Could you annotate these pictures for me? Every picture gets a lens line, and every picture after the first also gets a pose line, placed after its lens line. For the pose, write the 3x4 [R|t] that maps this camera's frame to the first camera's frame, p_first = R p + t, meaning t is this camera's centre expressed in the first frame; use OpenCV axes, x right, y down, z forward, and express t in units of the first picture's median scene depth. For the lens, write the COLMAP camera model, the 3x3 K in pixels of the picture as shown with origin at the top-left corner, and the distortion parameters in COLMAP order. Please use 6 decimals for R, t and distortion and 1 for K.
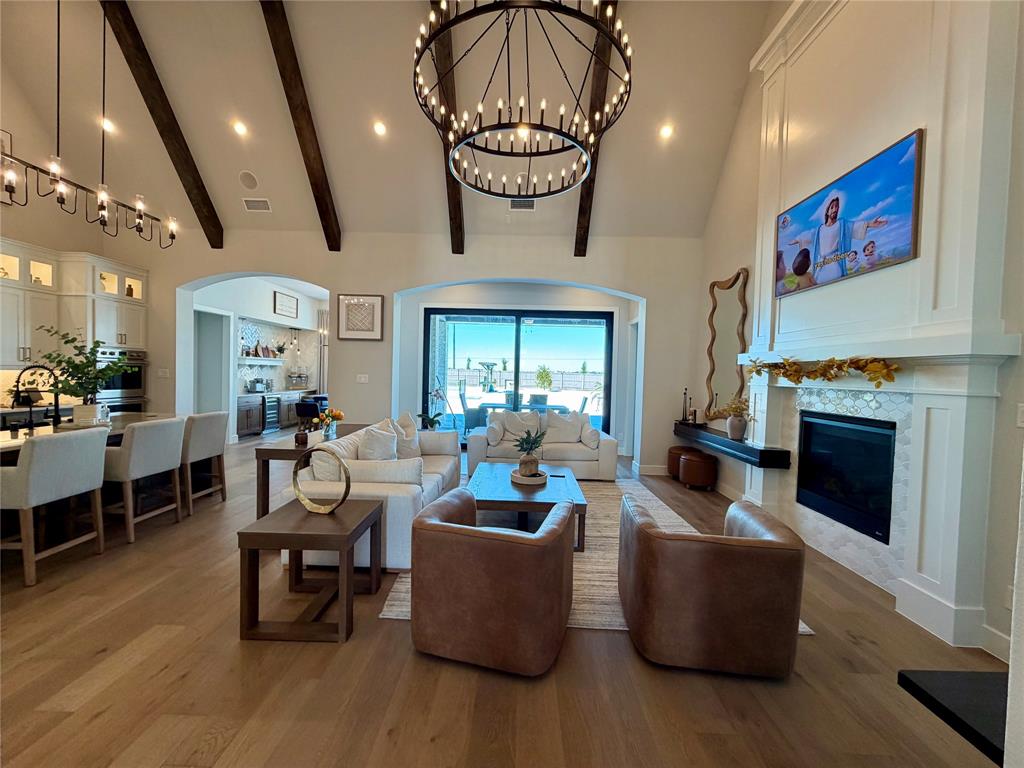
lens RADIAL K [[407.1, 0, 509.2], [0, 407.1, 387.0], [0, 0, 1]] dist [-0.000822, -0.000383]
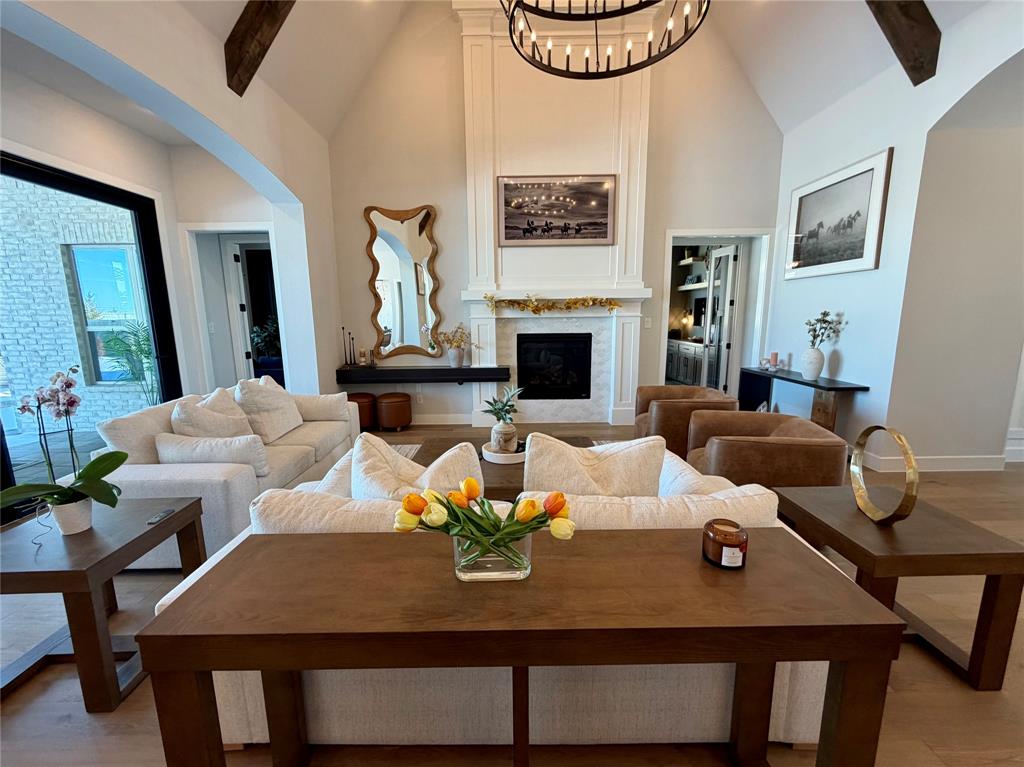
lens RADIAL K [[407.1, 0, 509.2], [0, 407.1, 386.5], [0, 0, 1]] dist [-0.000822, -0.000383]
pose [[-0.024660, -0.195590, 0.980376, -0.773664], [0.041480, 0.979629, 0.196484, -0.048033], [-0.998835, 0.045511, -0.016045, 1.188013]]
